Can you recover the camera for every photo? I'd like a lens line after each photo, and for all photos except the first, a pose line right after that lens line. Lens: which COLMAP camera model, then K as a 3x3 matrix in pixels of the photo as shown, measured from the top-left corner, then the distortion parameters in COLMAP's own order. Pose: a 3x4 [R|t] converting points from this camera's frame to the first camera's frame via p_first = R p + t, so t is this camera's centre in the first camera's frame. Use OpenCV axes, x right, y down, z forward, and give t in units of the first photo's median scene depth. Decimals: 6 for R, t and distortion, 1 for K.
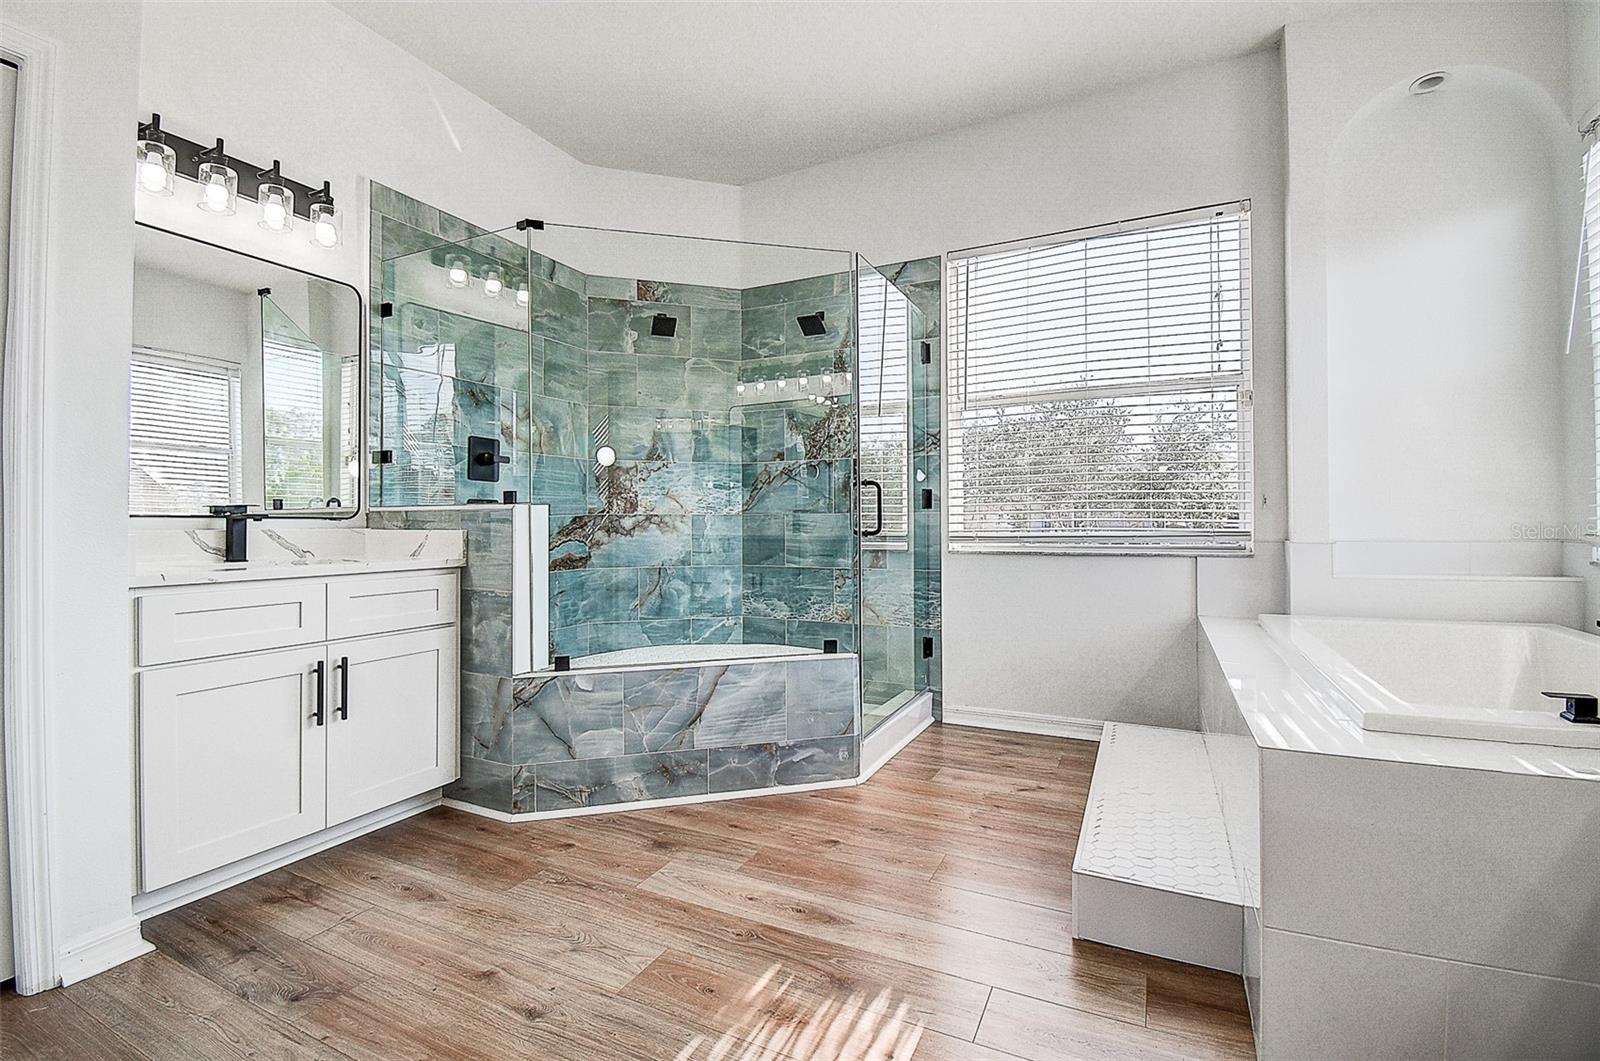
lens RADIAL K [[725.9, 0, 787.3], [0, 725.9, 517.4], [0, 0, 1]] dist [0.025647, -0.027143]
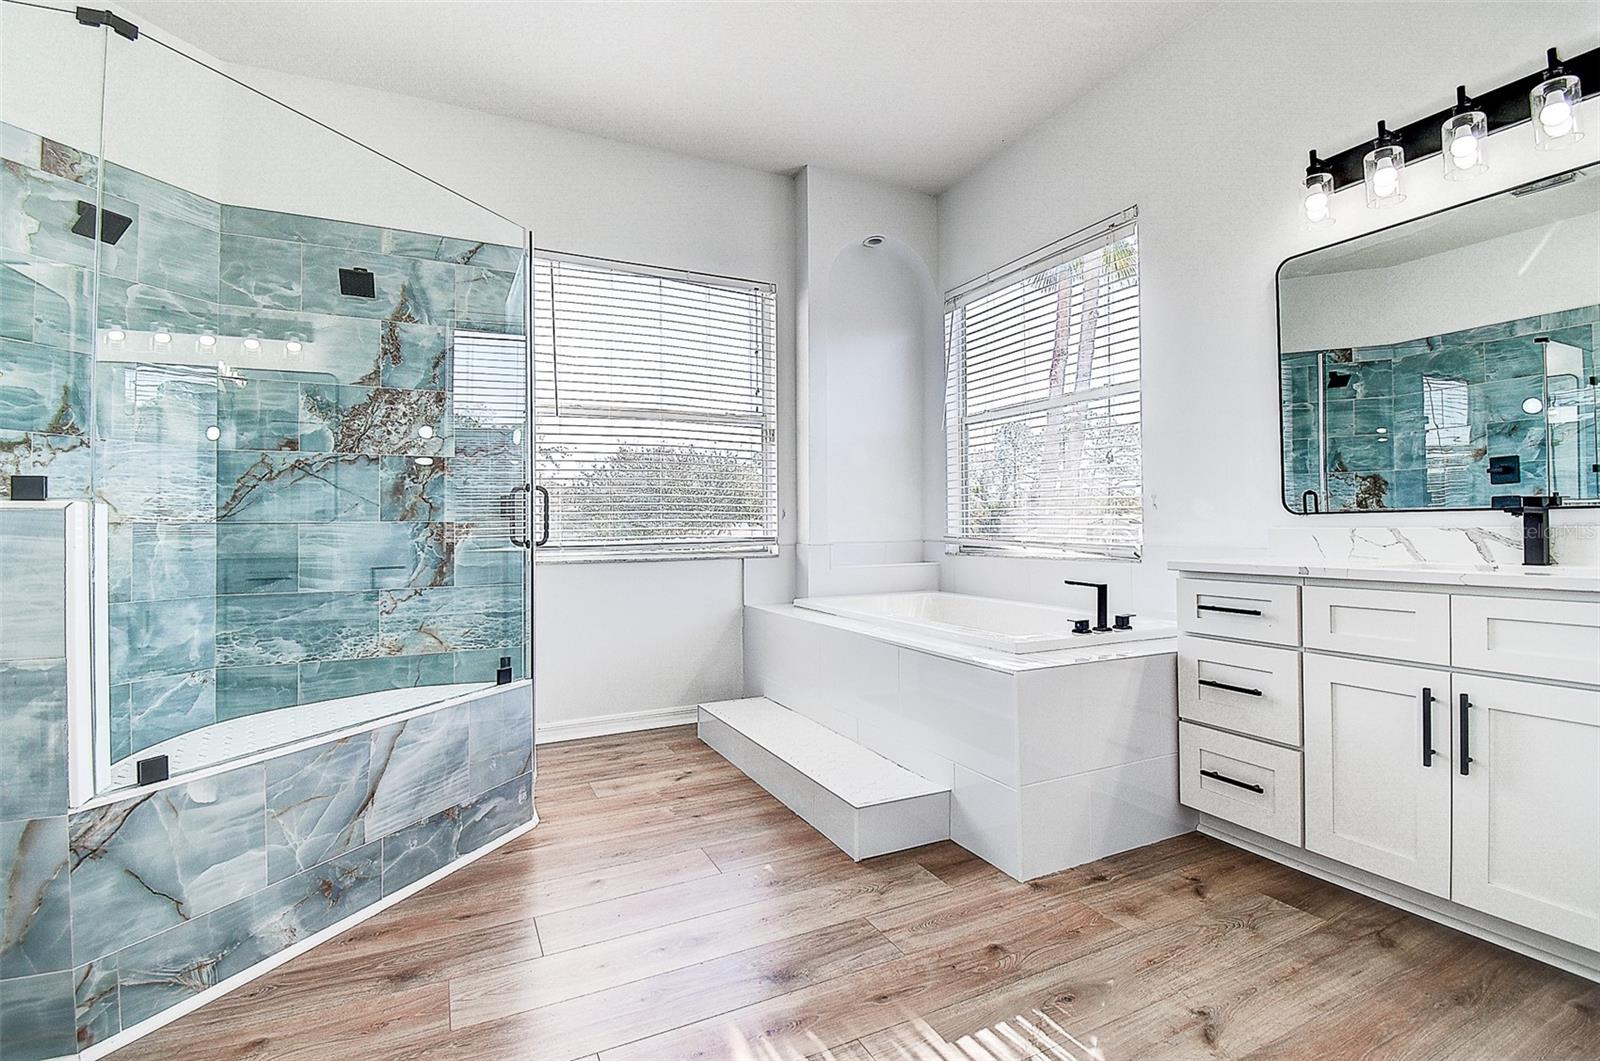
lens RADIAL K [[725.9, 0, 787.3], [0, 725.9, 517.4], [0, 0, 1]] dist [0.025647, -0.027143]
pose [[0.612444, 0.011022, 0.790437, -0.352500], [0.001137, 0.999889, -0.014824, 0.002601], [-0.790513, 0.009978, 0.612364, 0.170292]]
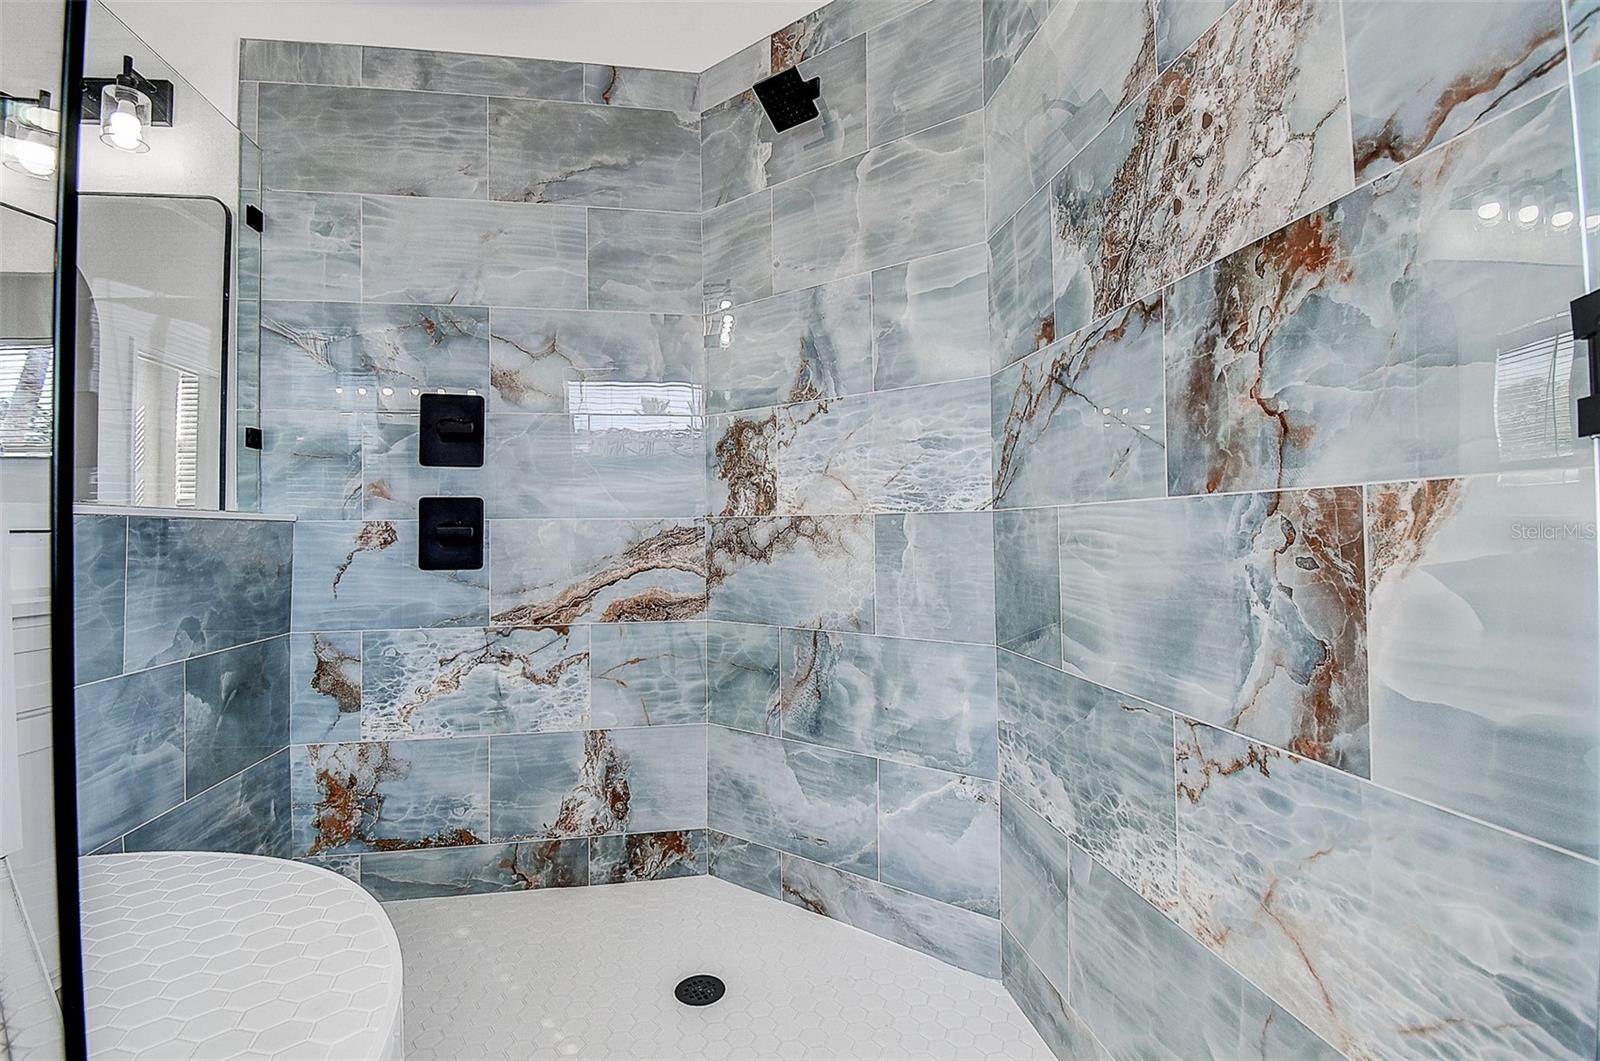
lens RADIAL K [[725.9, 0, 787.3], [0, 725.9, 517.4], [0, 0, 1]] dist [0.025647, -0.027143]
pose [[0.574183, -0.018785, -0.818511, 0.232546], [0.013270, 0.999819, -0.013637, 0.003913], [0.818619, -0.003031, 0.574329, 0.871851]]
